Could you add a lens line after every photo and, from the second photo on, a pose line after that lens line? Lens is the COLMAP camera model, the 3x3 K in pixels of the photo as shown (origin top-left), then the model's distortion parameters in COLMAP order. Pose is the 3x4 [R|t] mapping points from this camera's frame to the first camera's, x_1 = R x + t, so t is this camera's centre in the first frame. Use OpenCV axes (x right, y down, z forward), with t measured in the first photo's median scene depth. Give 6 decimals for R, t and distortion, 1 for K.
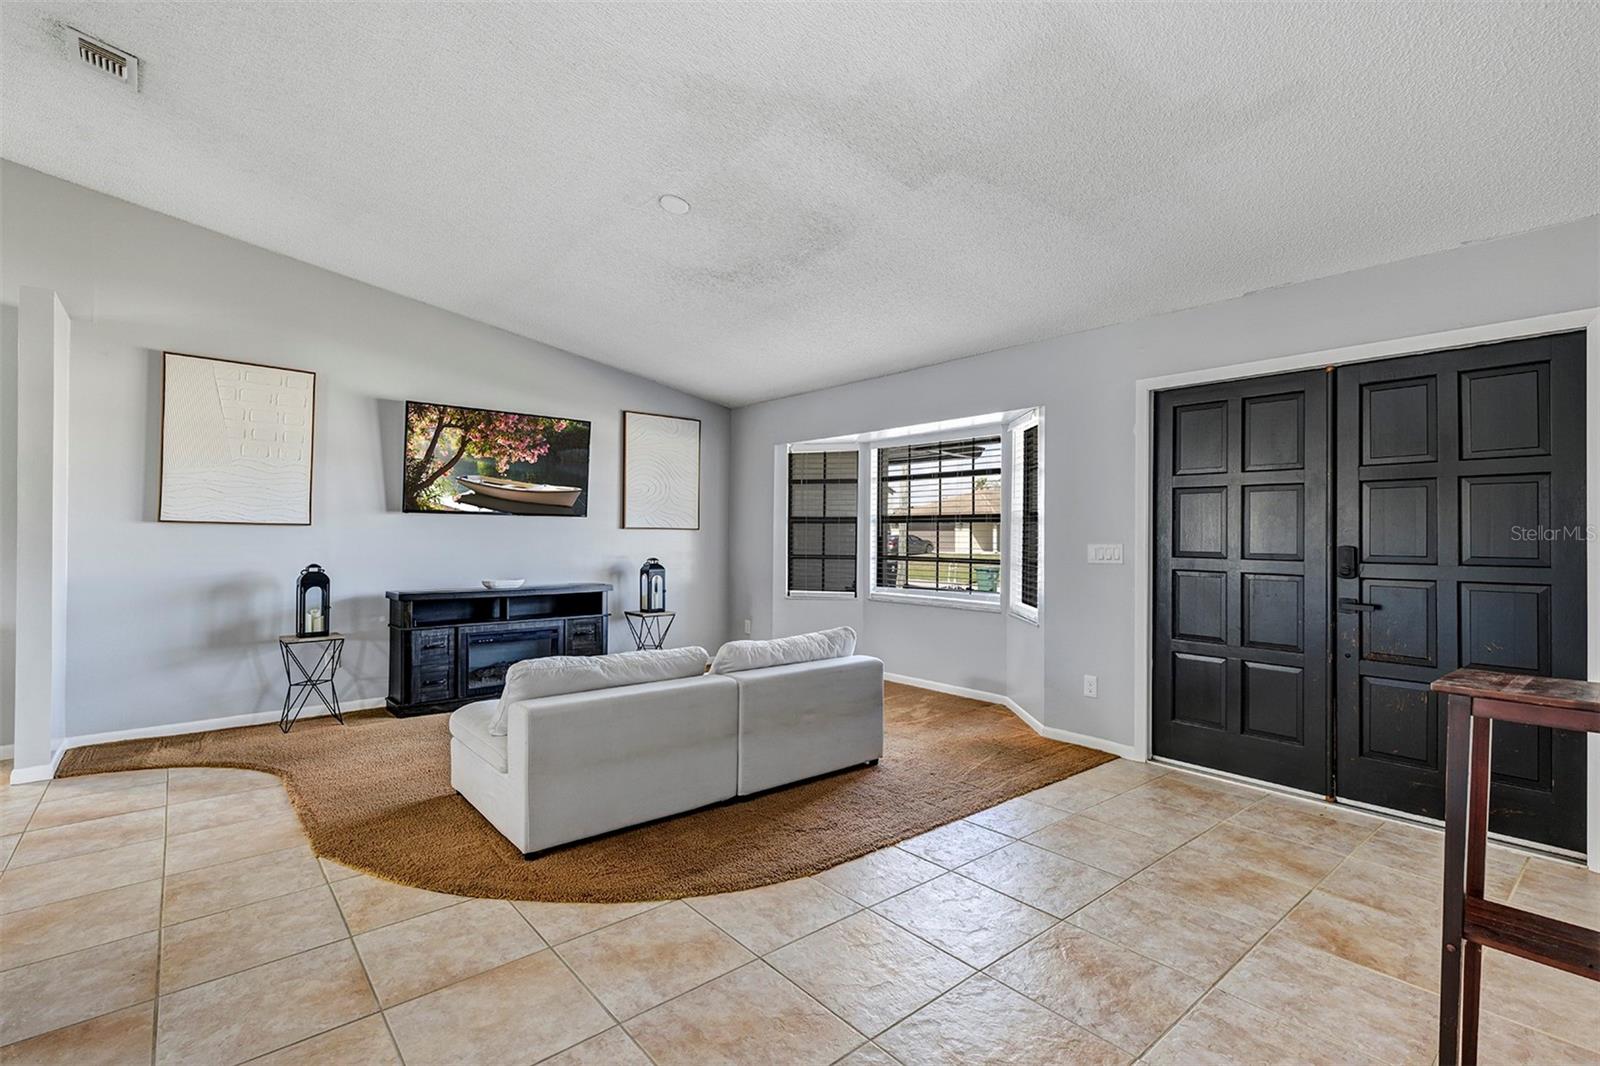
lens RADIAL K [[727.9, 0, 781.0], [0, 727.9, 566.7], [0, 0, 1]] dist [0.009764, 0.000230]
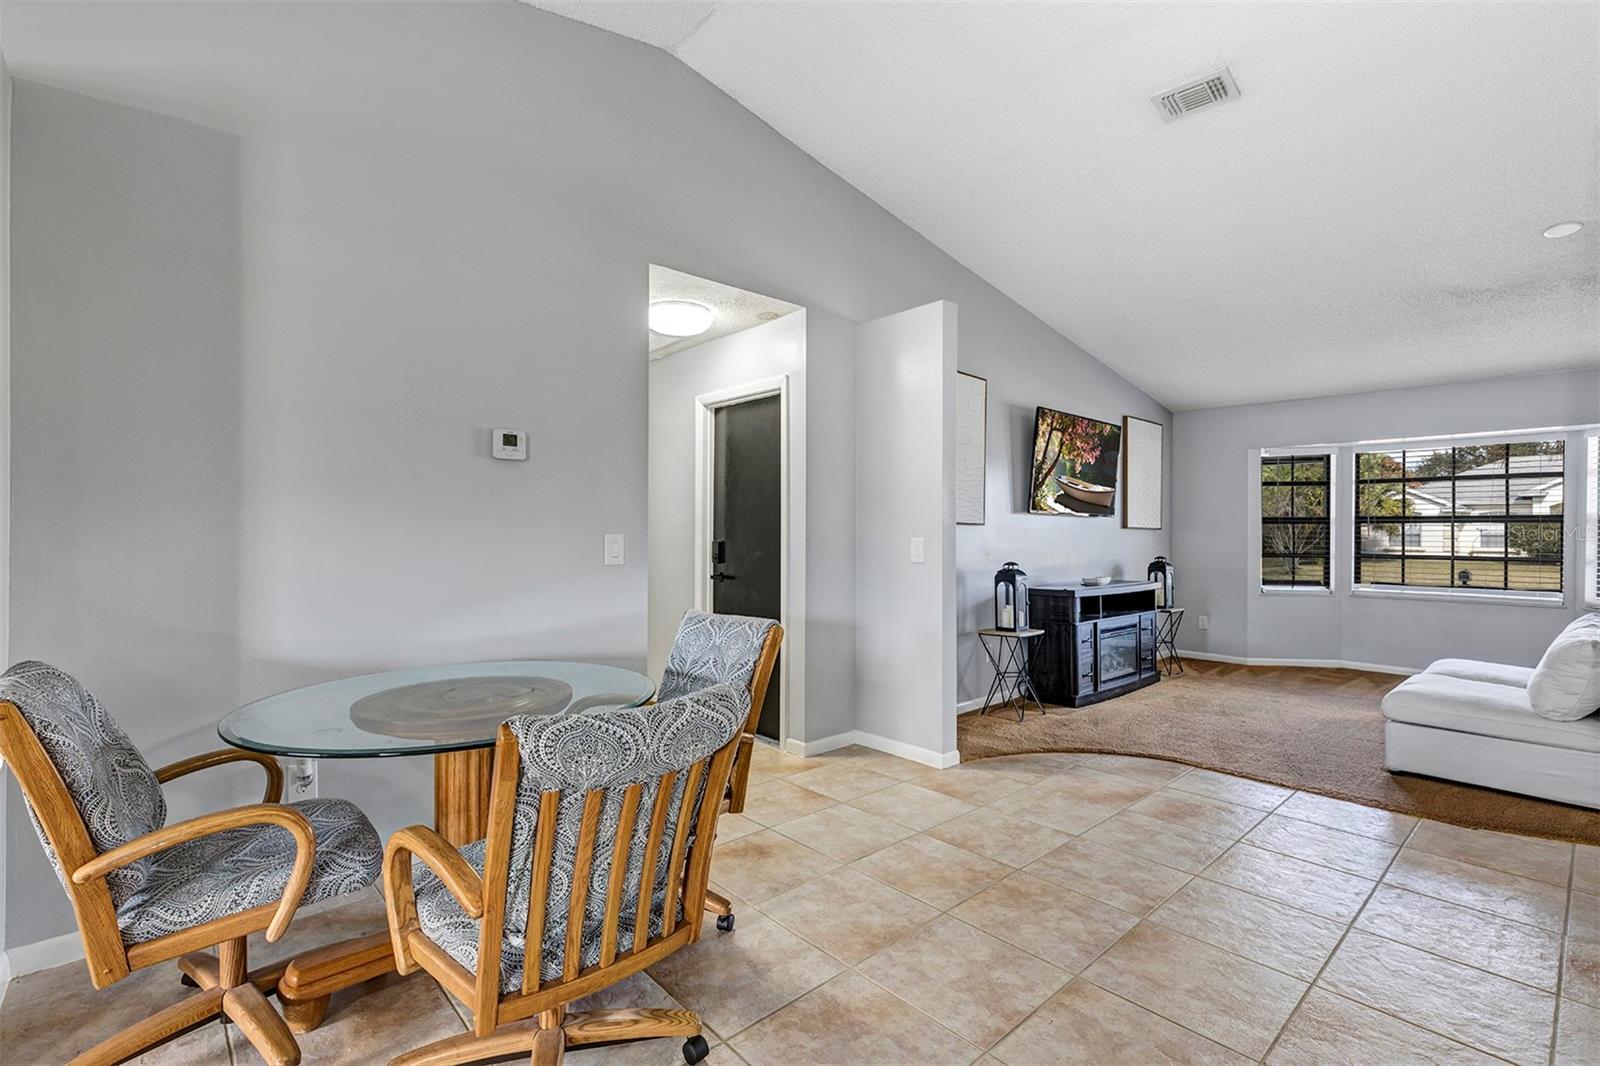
lens RADIAL K [[727.9, 0, 792.9], [0, 727.9, 529.9], [0, 0, 1]] dist [0.009764, 0.000230]
pose [[0.999046, -0.002278, 0.043611, -0.862155], [0.004853, 0.998244, -0.059032, 0.011835], [-0.043400, 0.059188, 0.997303, -0.022619]]
